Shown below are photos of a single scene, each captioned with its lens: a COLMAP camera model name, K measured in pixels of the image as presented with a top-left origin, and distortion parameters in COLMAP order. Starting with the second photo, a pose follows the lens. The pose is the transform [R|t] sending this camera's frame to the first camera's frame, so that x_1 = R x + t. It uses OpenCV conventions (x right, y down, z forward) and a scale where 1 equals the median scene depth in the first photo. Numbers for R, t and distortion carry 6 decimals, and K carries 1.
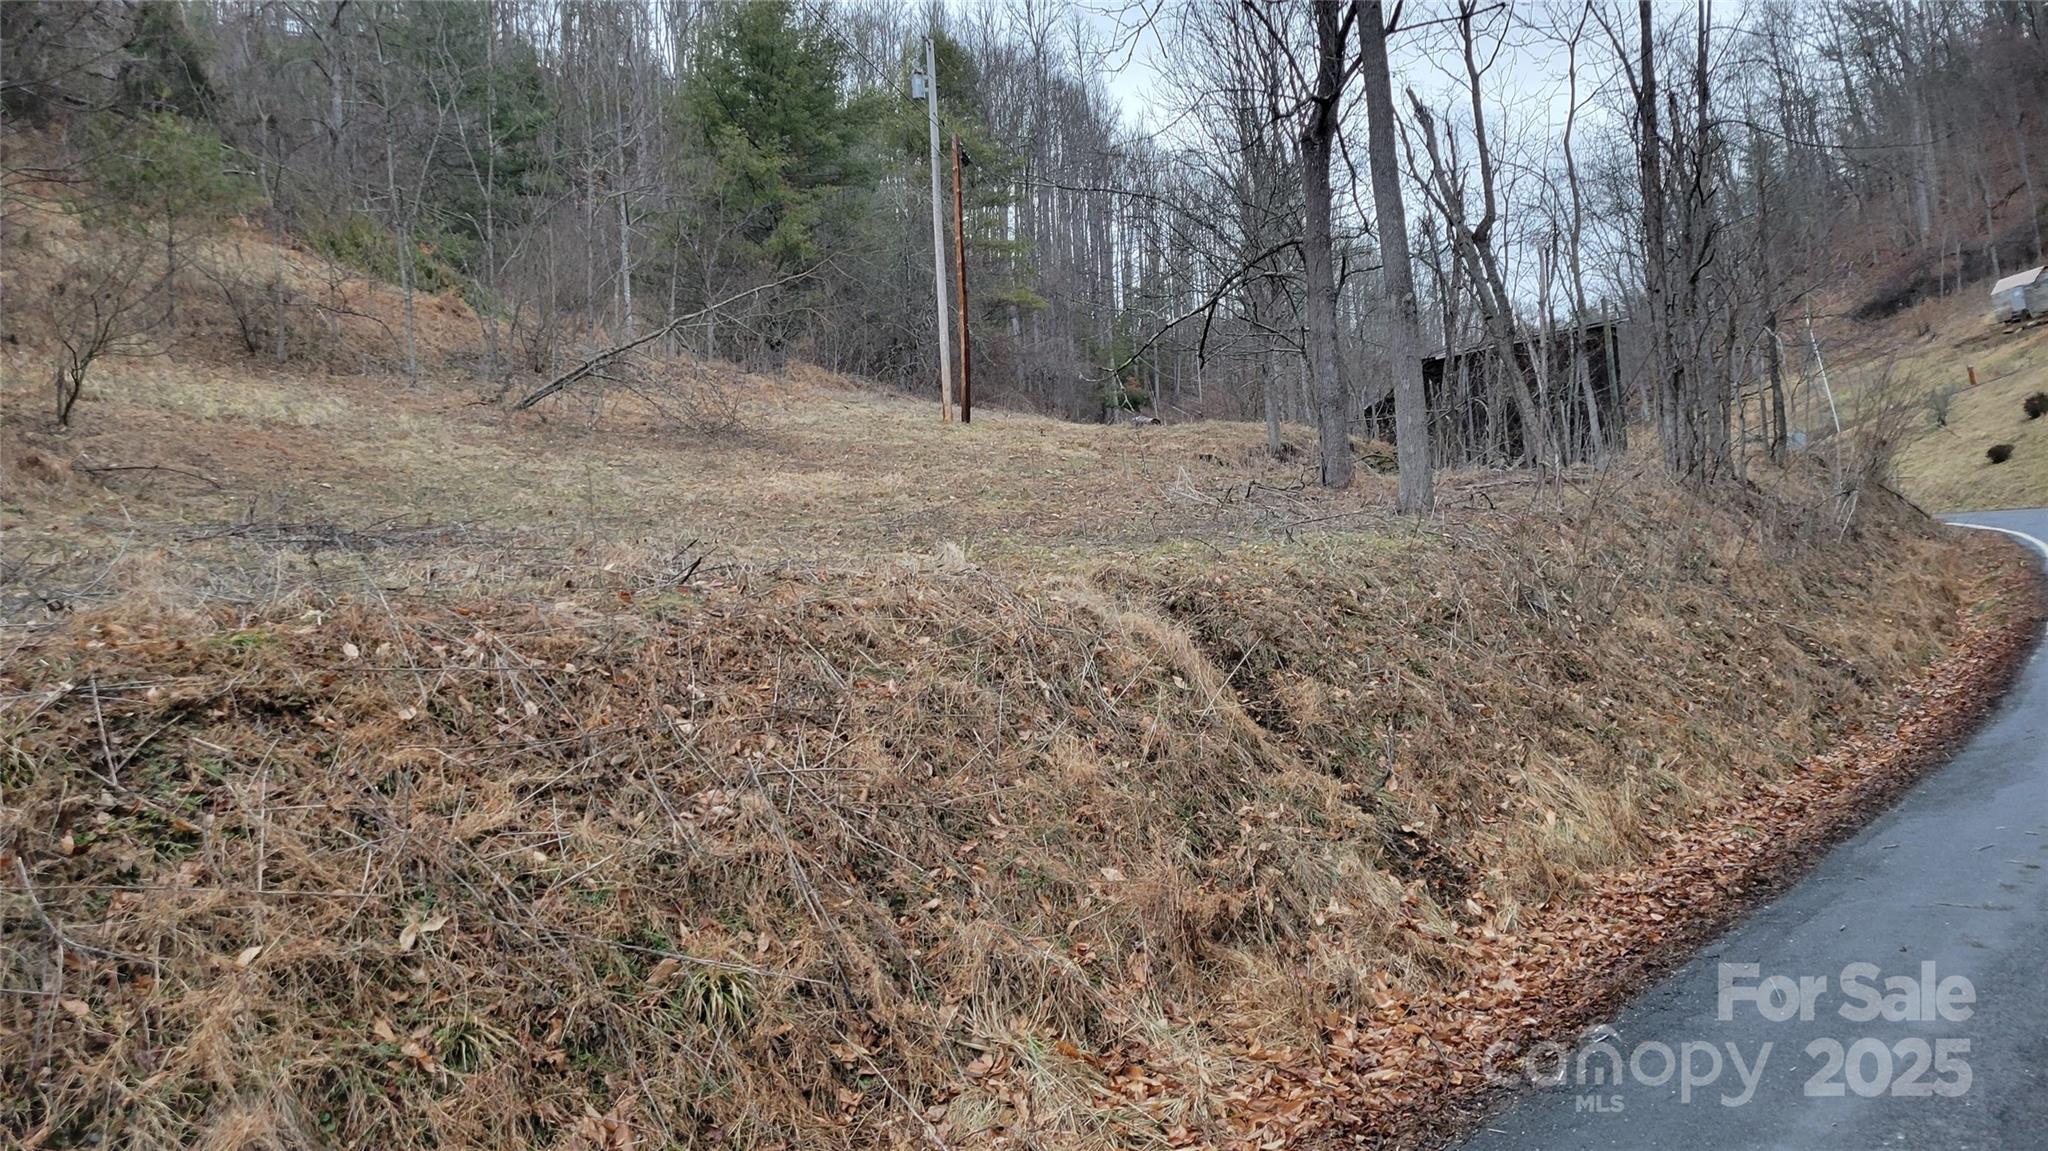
lens RADIAL K [[1806.2, 0, 1024.0], [0, 1806.2, 575.5], [0, 0, 1]] dist [-0.003630, 0.000670]
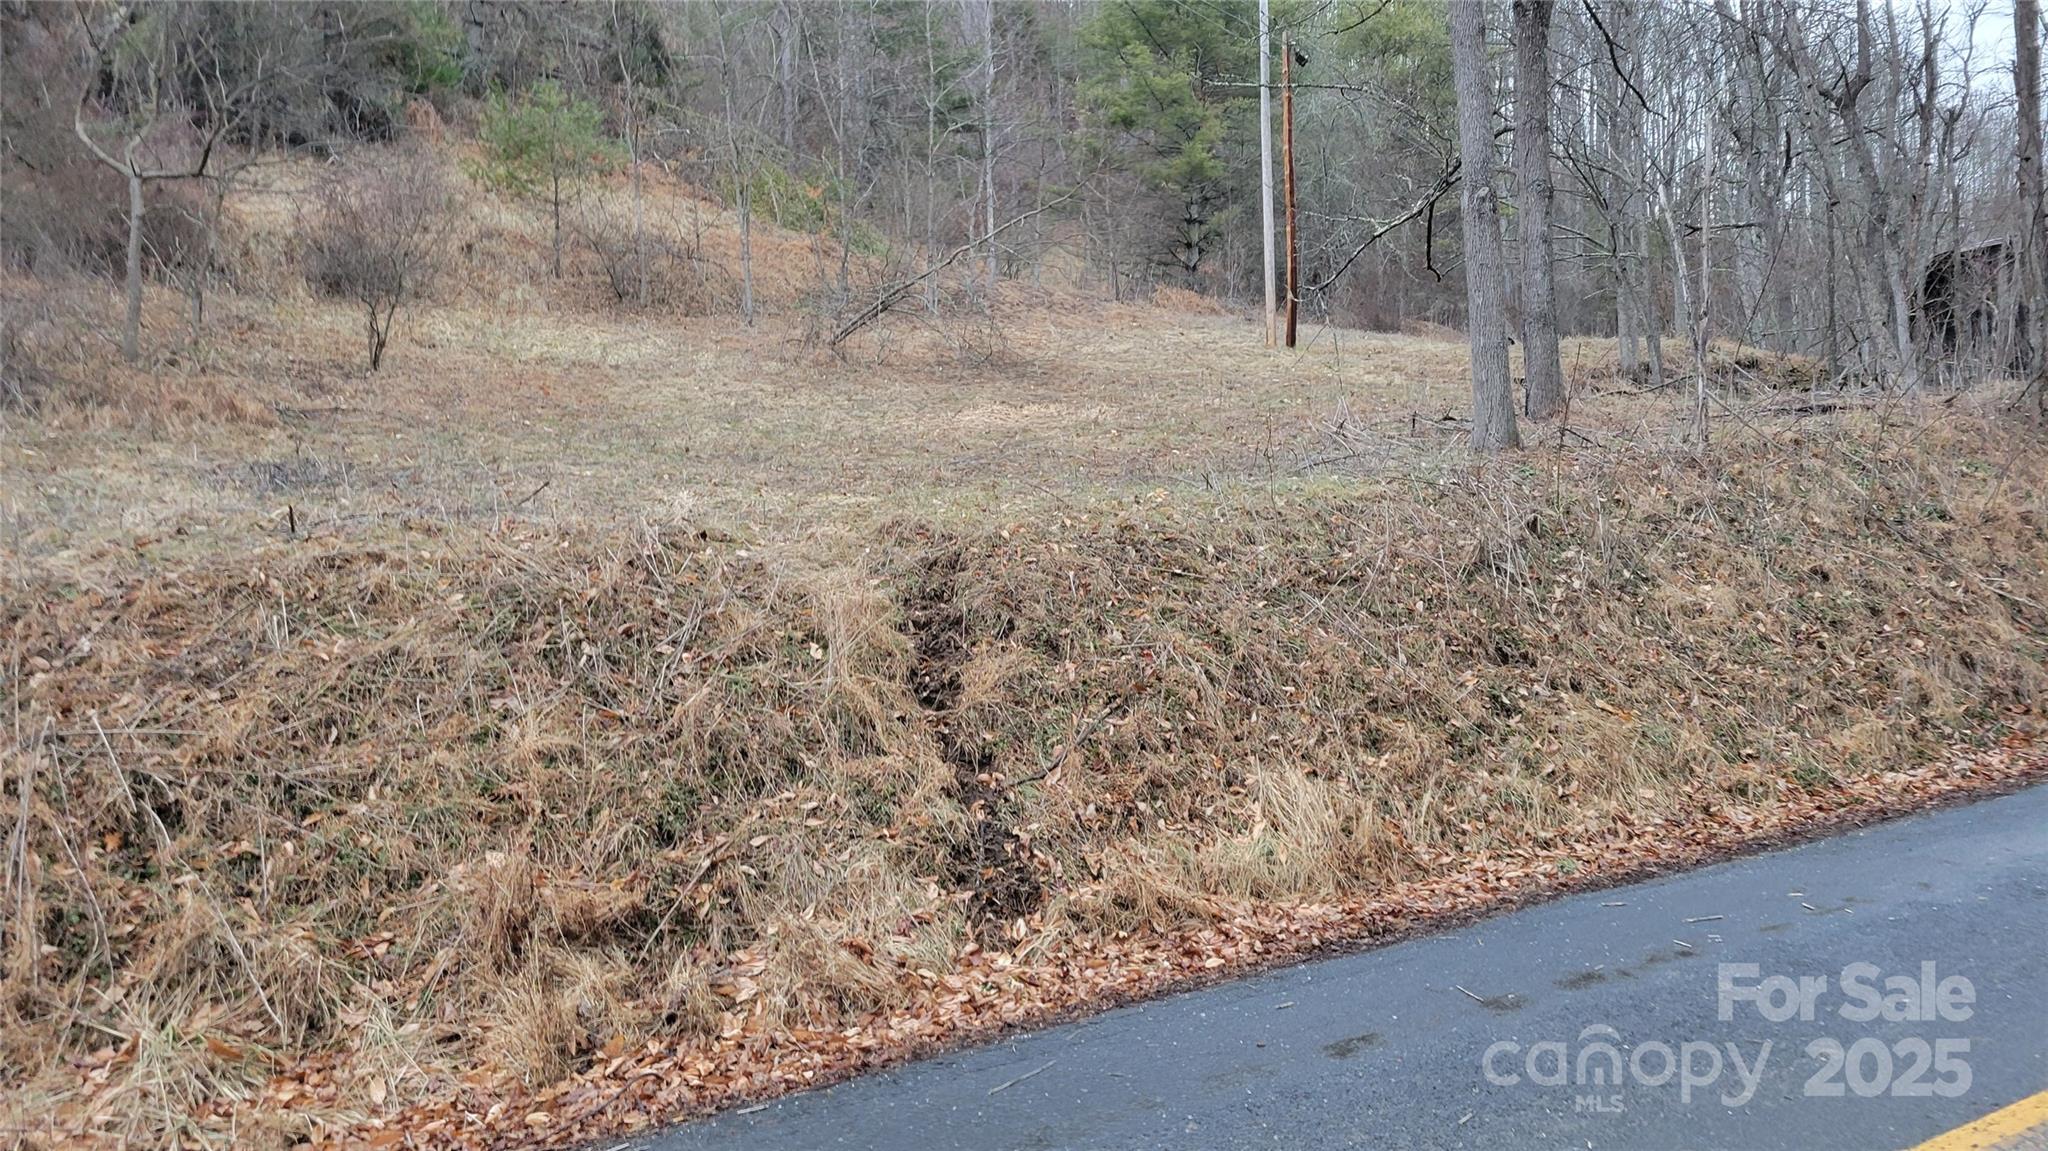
lens RADIAL K [[1806.2, 0, 1024.0], [0, 1806.2, 575.5], [0, 0, 1]] dist [-0.003630, 0.000670]
pose [[0.911891, 0.026550, -0.409572, 0.224046], [-0.009722, 0.999023, 0.043116, -0.006540], [0.410316, -0.035336, 0.911258, 0.100271]]
